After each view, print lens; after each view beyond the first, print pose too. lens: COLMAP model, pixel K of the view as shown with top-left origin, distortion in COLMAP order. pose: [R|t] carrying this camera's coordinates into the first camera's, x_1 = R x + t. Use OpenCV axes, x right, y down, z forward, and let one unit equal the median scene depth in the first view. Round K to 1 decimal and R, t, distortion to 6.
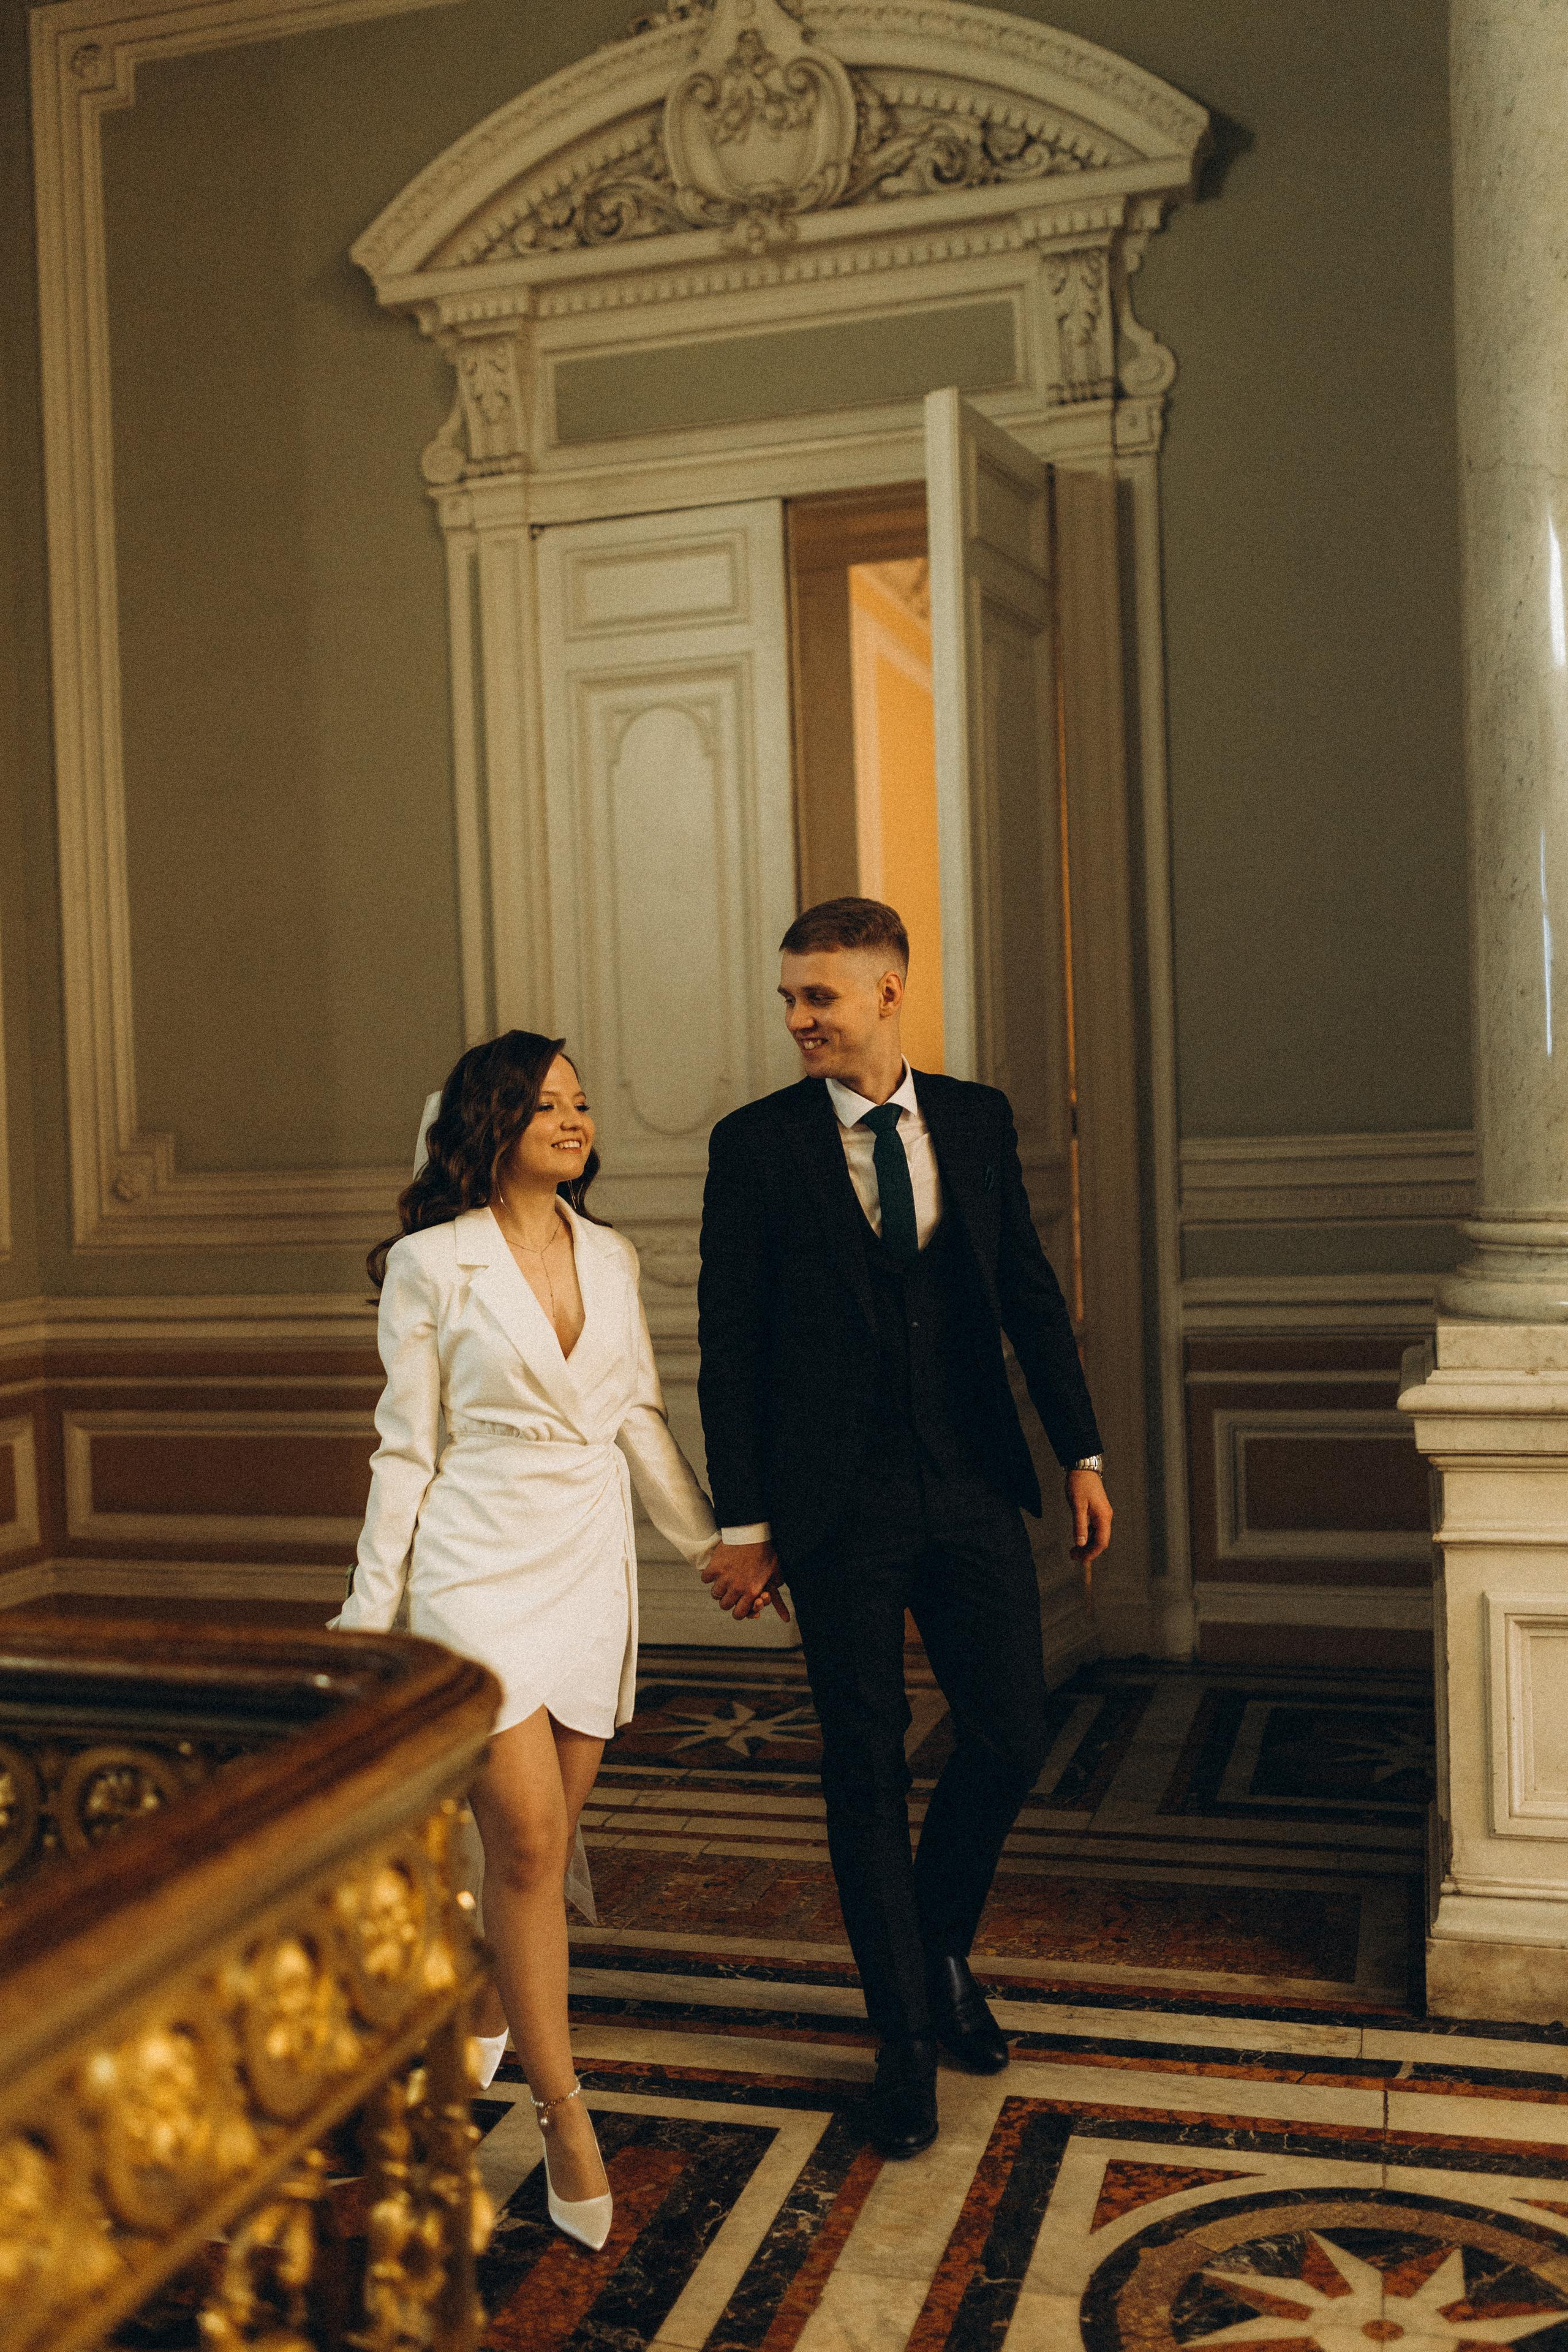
lens RADIAL K [[2173.2, 0, 768.2], [0, 2173.2, 1173.0], [0, 0, 1]] dist [-0.003796, 0.002434]
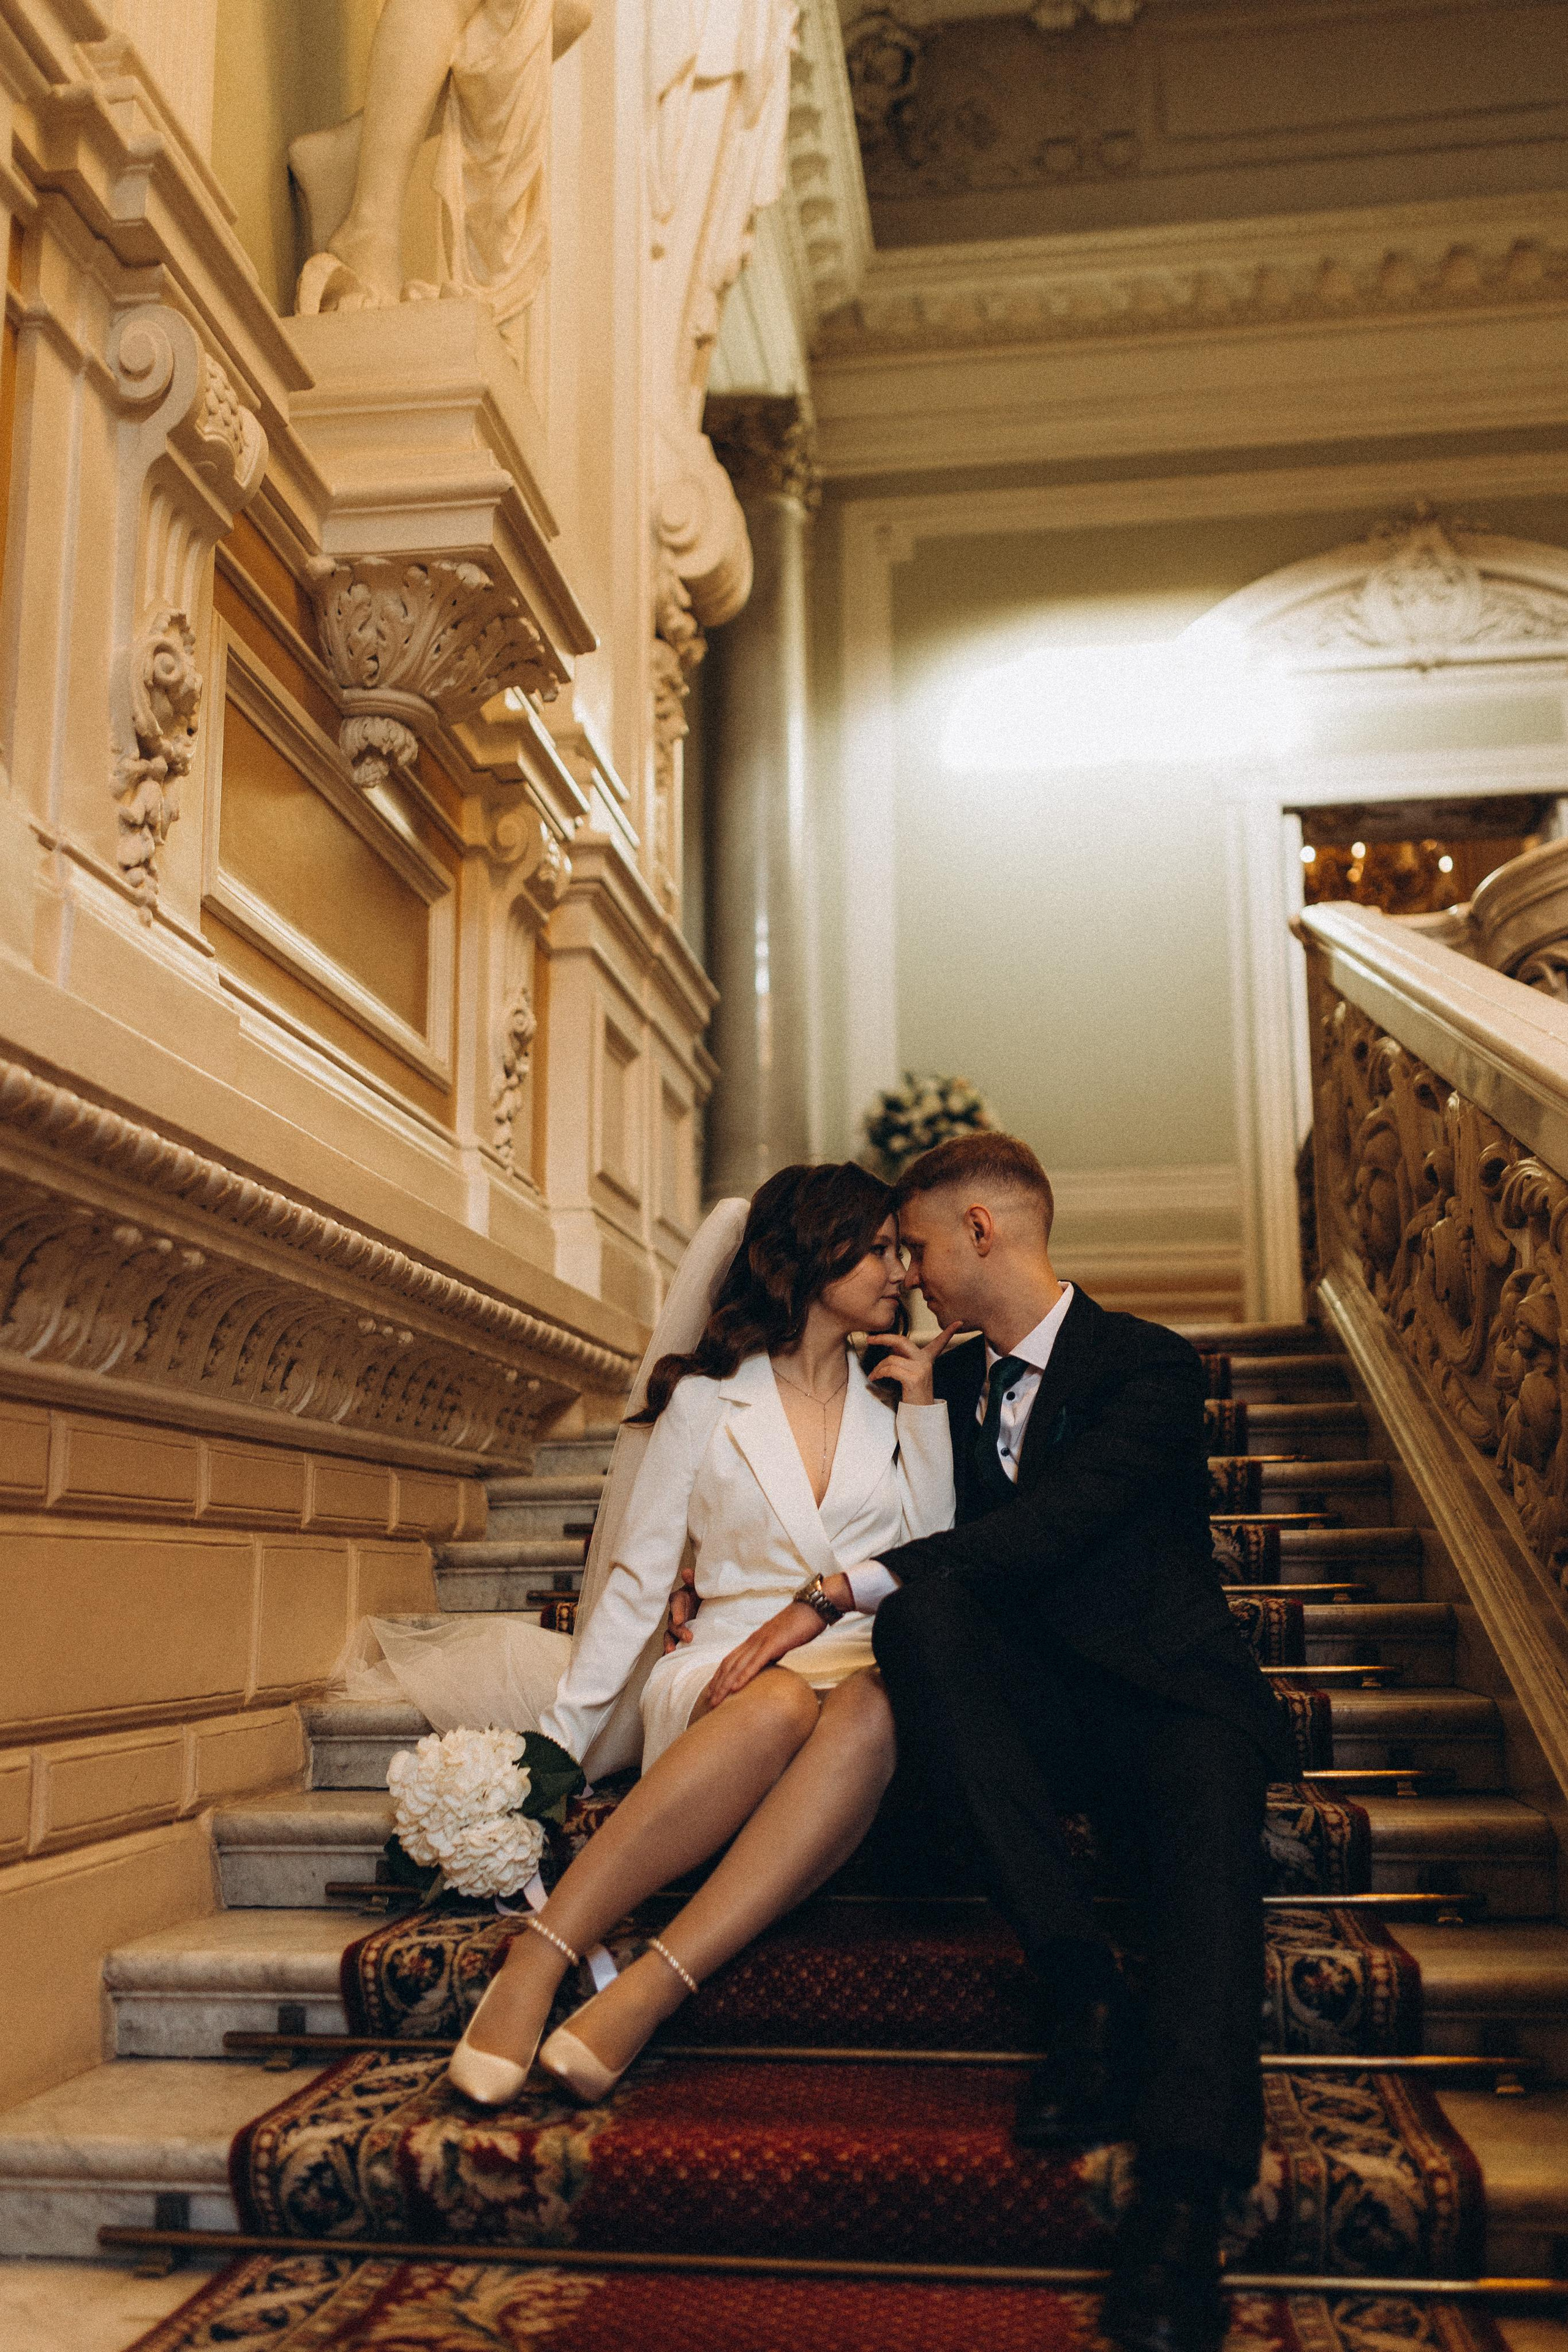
lens RADIAL K [[2173.2, 0, 768.2], [0, 2173.2, 1173.0], [0, 0, 1]] dist [-0.003796, 0.002434]
pose [[0.987871, 0.056287, 0.144717, -0.751245], [-0.025055, 0.977556, -0.209183, 0.353379], [-0.153243, 0.203020, 0.967109, -0.522306]]
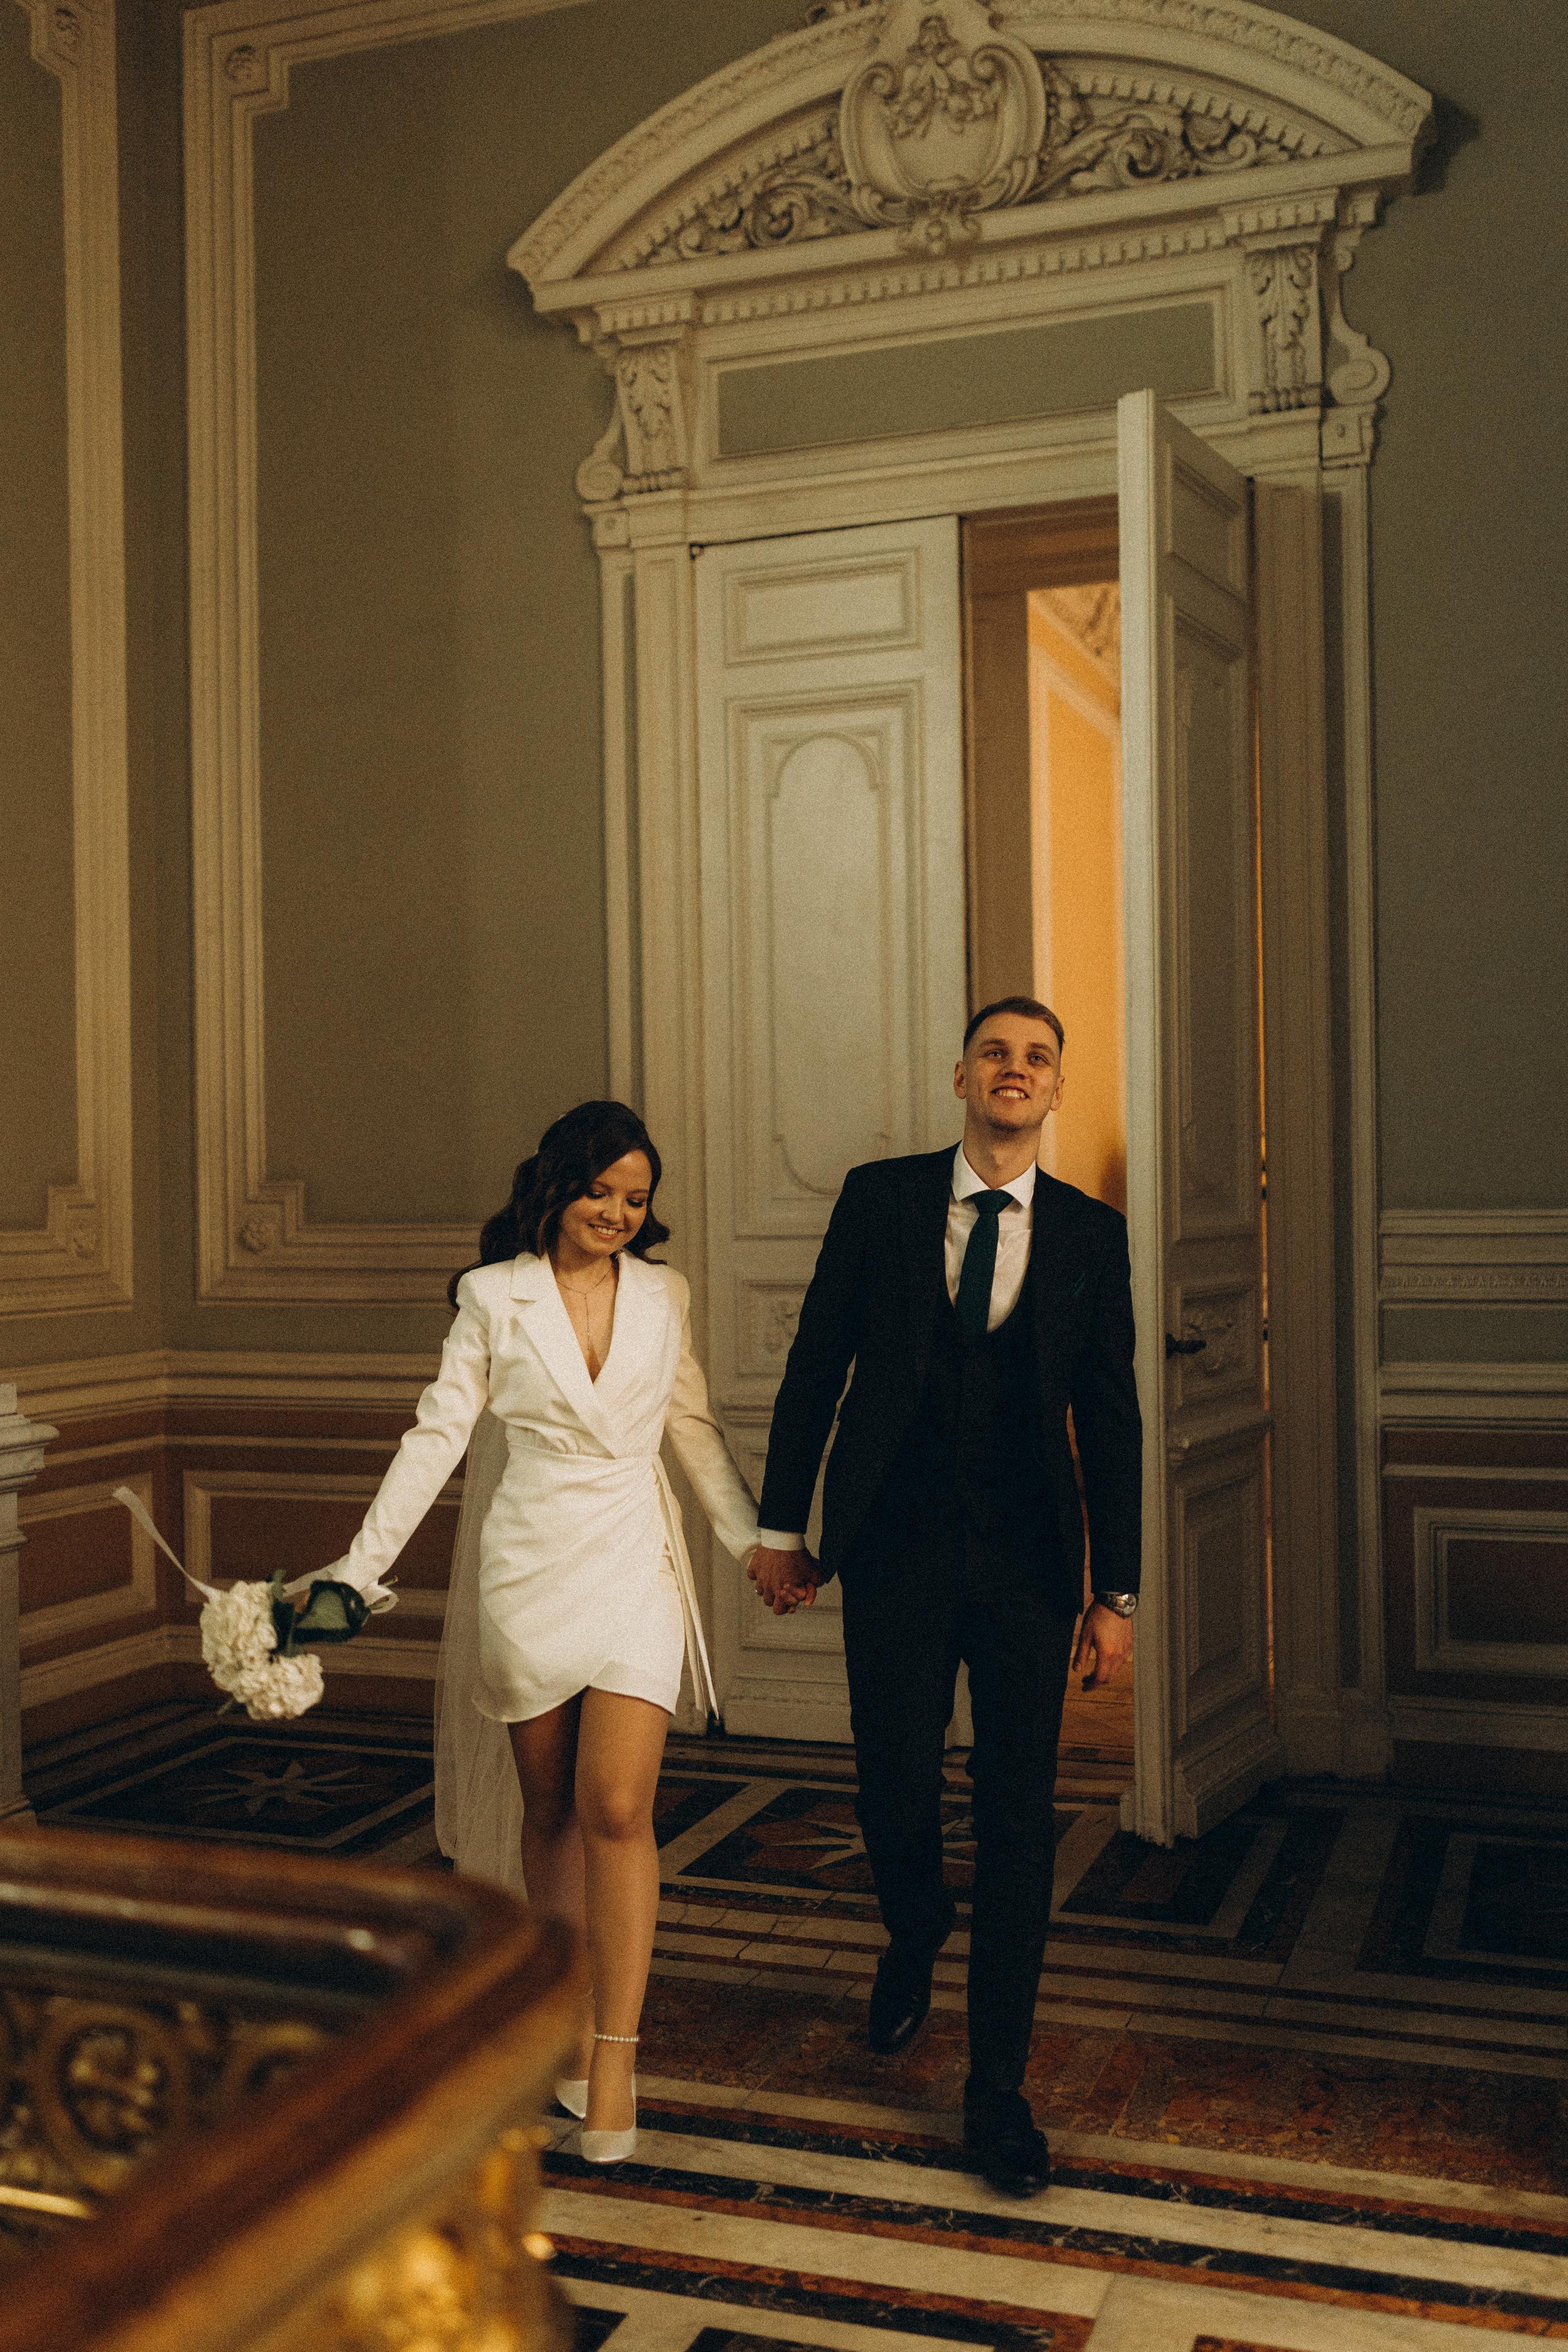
lens RADIAL K [[2247.0, 0, 784.0], [0, 2247.0, 1176.0], [0, 0, 1]] dist [-0.002561, 0.004001]
pose [[0.997825, 0.018694, -0.063212, -0.002262], [-0.020127, 0.999553, -0.022116, -0.003967], [0.062771, 0.023340, 0.997755, 0.040580]]
